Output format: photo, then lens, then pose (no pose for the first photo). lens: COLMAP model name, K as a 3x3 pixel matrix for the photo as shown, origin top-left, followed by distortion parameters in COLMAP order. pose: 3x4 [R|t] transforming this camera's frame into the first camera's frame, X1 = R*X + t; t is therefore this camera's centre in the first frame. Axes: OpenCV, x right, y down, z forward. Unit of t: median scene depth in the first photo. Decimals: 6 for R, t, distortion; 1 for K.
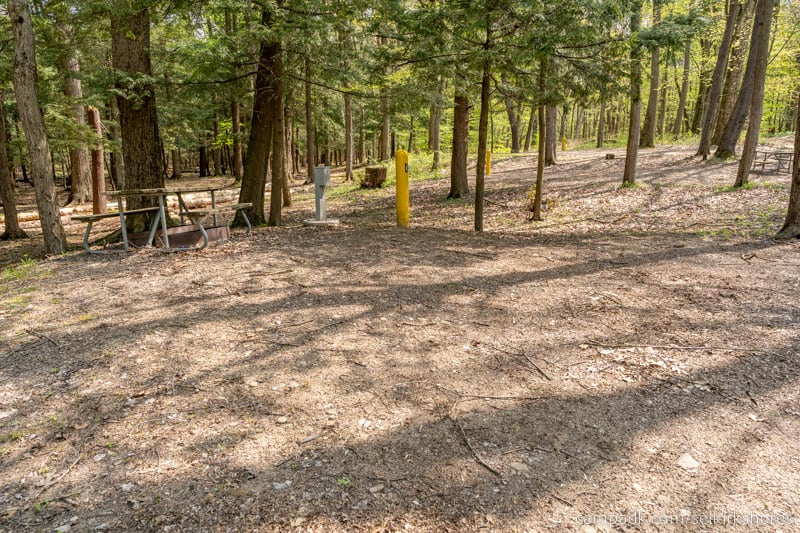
lens RADIAL K [[534.1, 0, 400.0], [0, 534.1, 266.5], [0, 0, 1]] dist [-0.004657, 0.003339]
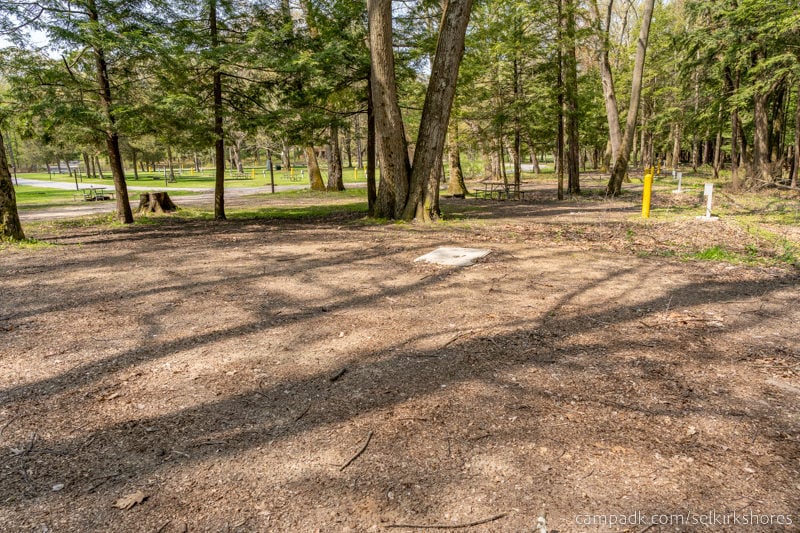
lens RADIAL K [[534.1, 0, 400.0], [0, 534.1, 266.5], [0, 0, 1]] dist [-0.004657, 0.003339]
pose [[-0.993779, 0.021716, -0.109229, 1.104457], [-0.021604, 0.924581, 0.380373, -0.383611], [0.109251, 0.380367, -0.918360, 1.783472]]
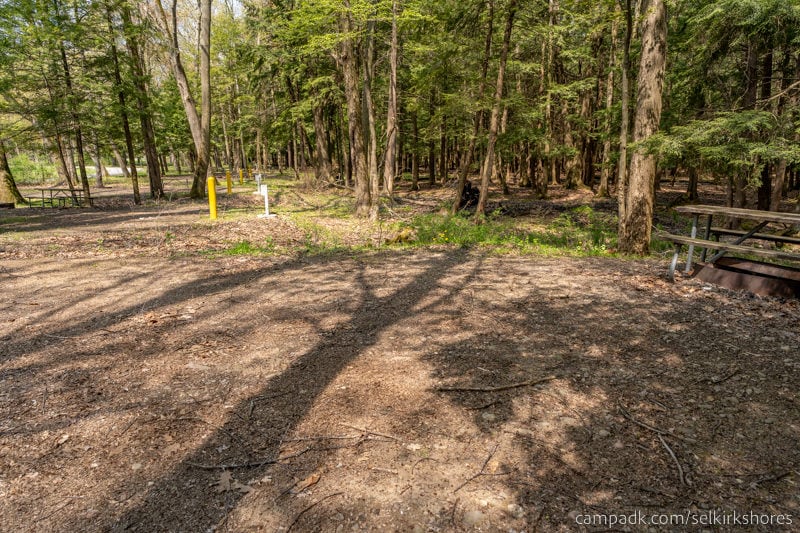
lens RADIAL K [[534.1, 0, 400.0], [0, 534.1, 266.5], [0, 0, 1]] dist [-0.004657, 0.003339]
pose [[-0.679398, 0.131983, -0.721803, 0.845522], [-0.149506, 0.938157, 0.312266, -0.406092], [0.718378, 0.320067, -0.617649, 1.908337]]
